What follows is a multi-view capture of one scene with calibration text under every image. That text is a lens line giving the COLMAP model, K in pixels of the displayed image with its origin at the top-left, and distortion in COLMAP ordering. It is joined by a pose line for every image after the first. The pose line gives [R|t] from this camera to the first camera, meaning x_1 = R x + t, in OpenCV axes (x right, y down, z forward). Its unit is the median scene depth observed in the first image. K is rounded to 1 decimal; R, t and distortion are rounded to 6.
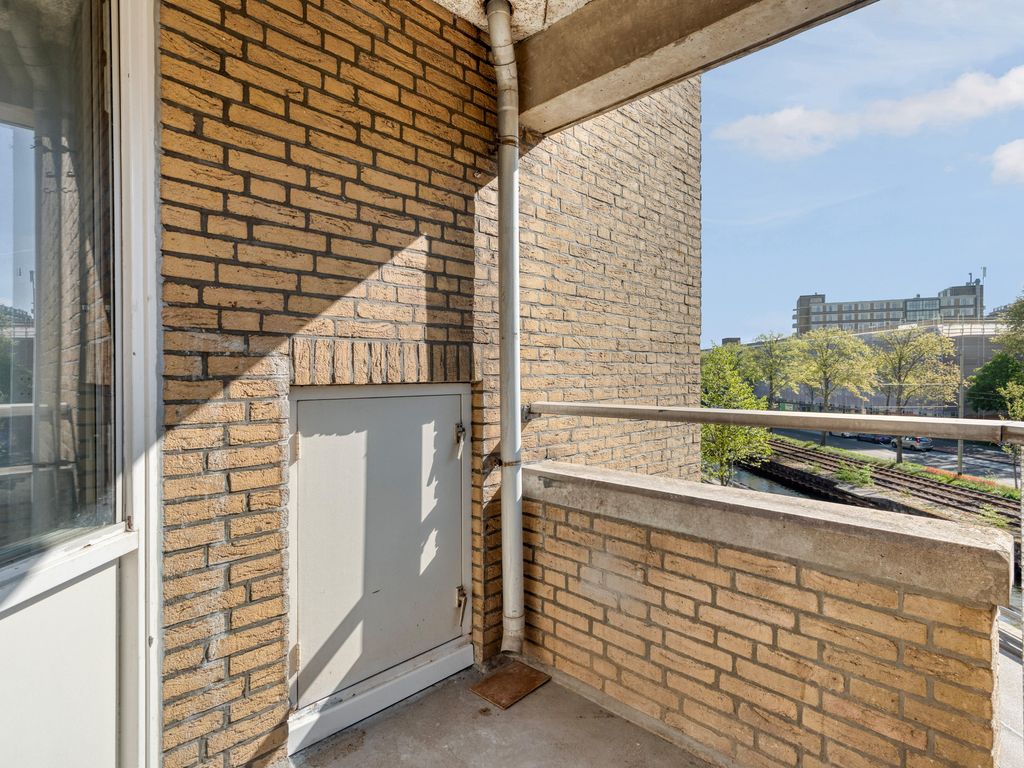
lens RADIAL K [[525.8, 0, 507.8], [0, 525.8, 379.9], [0, 0, 1]] dist [0.000719, 0.000178]
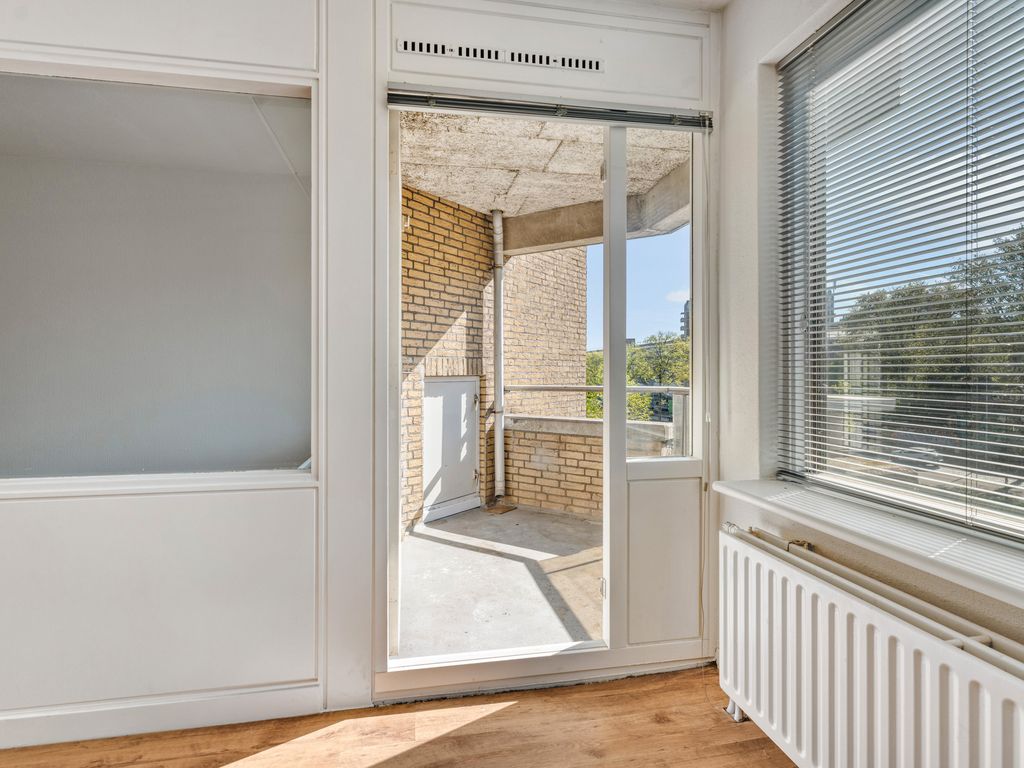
lens RADIAL K [[533.7, 0, 499.2], [0, 533.7, 399.7], [0, 0, 1]] dist [-0.044504, -0.000520]
pose [[0.986378, -0.005800, 0.164394, -0.388455], [-0.000826, 0.999191, 0.040211, 0.016921], [-0.164494, -0.039799, 0.985575, -1.293552]]
